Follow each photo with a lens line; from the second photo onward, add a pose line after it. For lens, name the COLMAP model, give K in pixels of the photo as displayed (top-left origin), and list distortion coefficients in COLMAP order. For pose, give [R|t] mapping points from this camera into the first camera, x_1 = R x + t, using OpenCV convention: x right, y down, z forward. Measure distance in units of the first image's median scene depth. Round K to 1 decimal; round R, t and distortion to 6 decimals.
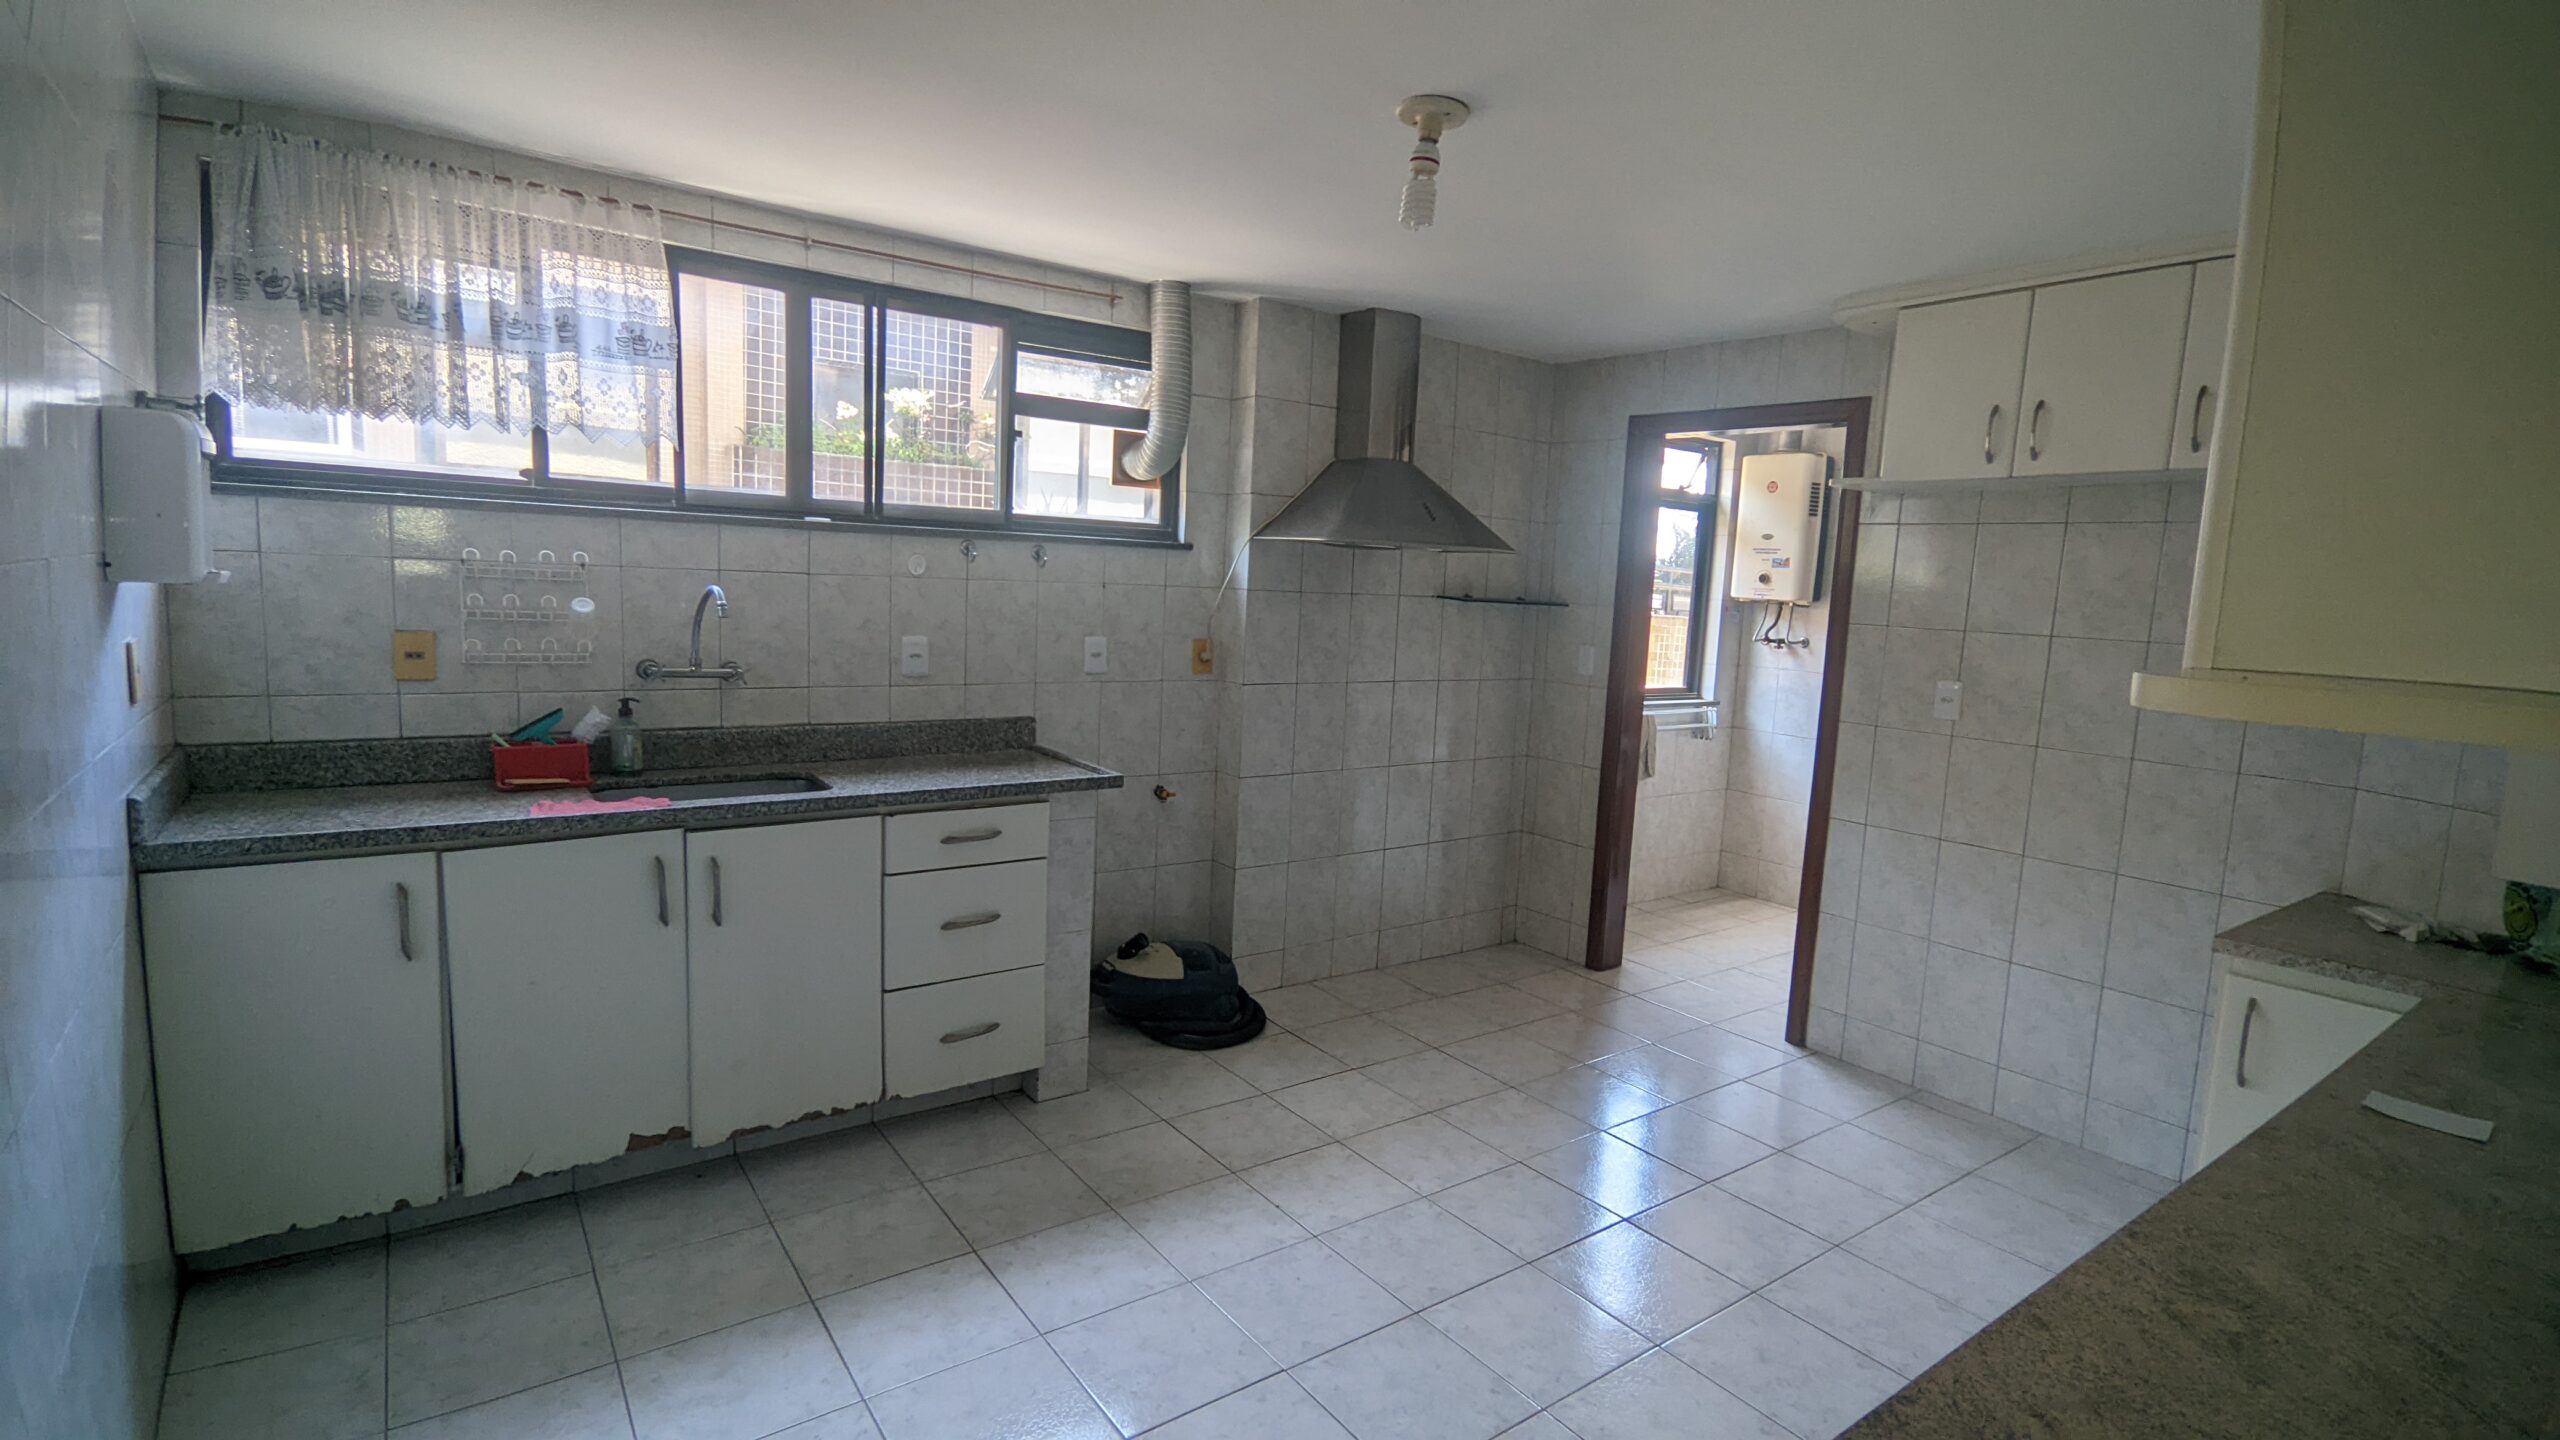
lens RADIAL K [[1174.1, 0, 1275.3], [0, 1174.1, 714.6], [0, 0, 1]] dist [0.053402, -0.048625]
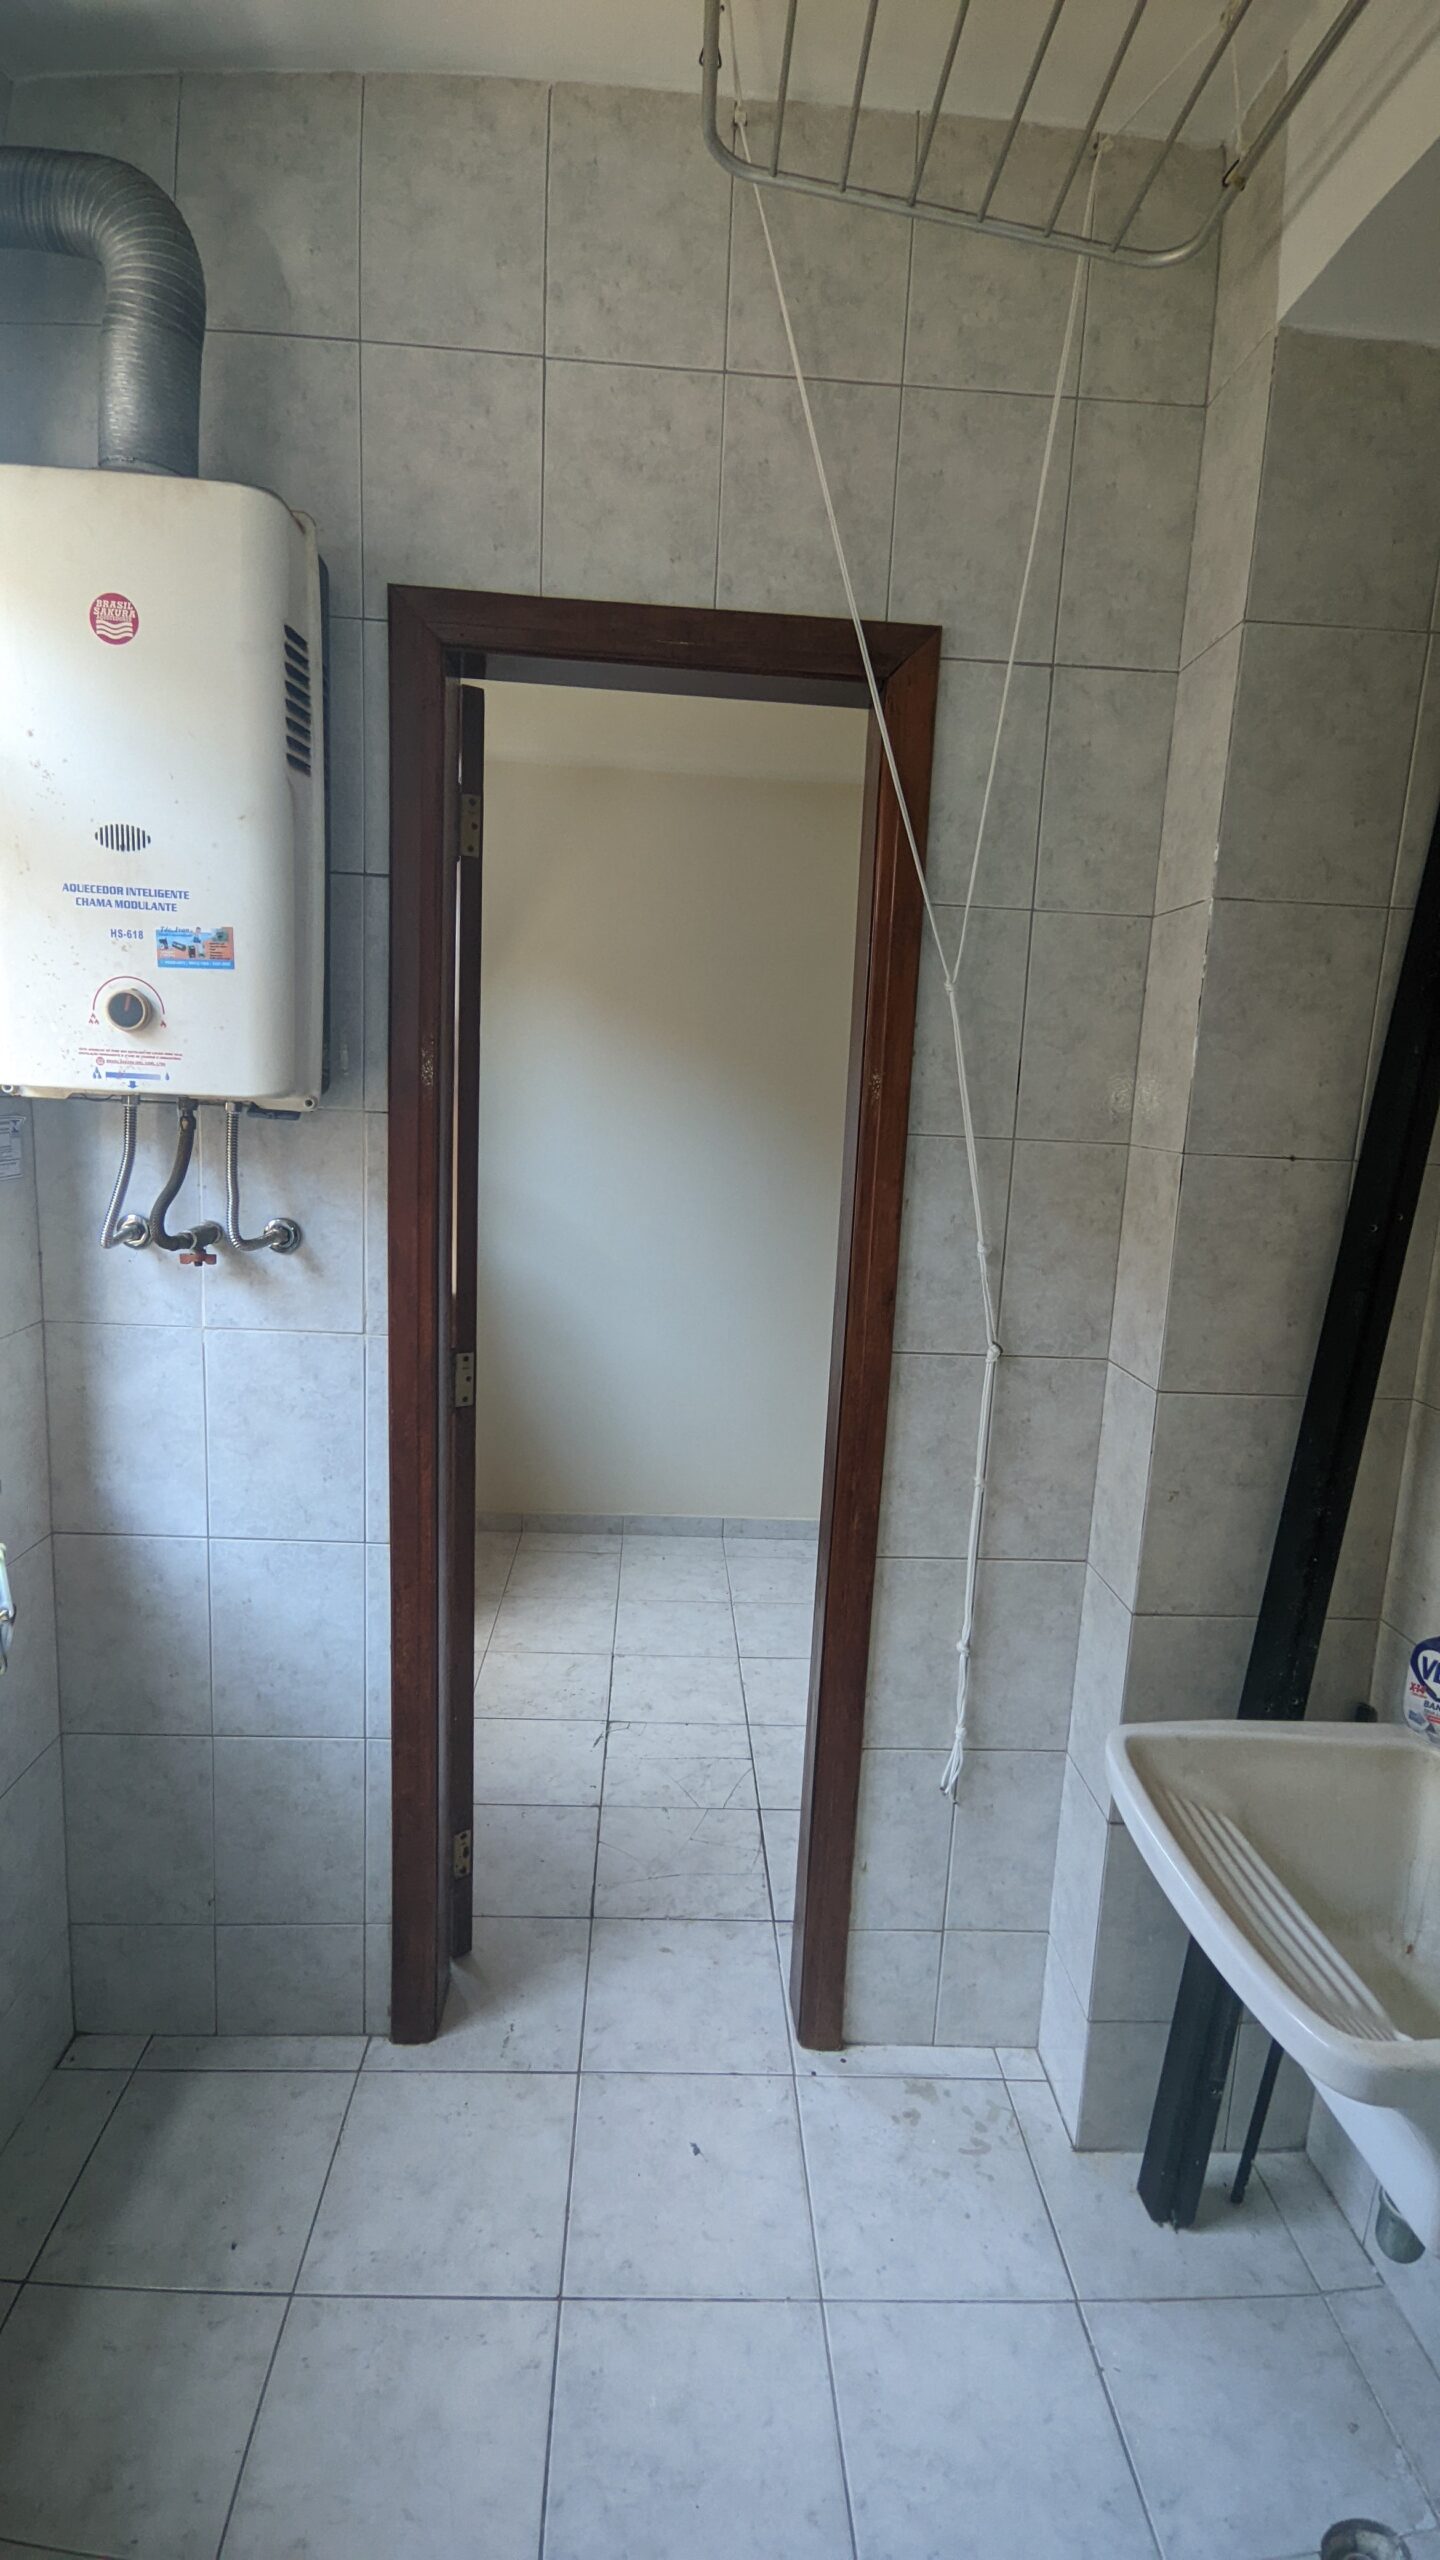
lens RADIAL K [[1174.1, 0, 720.0], [0, 1174.1, 1280.0], [0, 0, 1]] dist [0.053402, -0.048625]
pose [[0.552314, -0.159716, 0.818193, 0.266509], [0.079328, 0.987091, 0.139136, -0.083609], [-0.829853, -0.011941, 0.557854, 0.755501]]
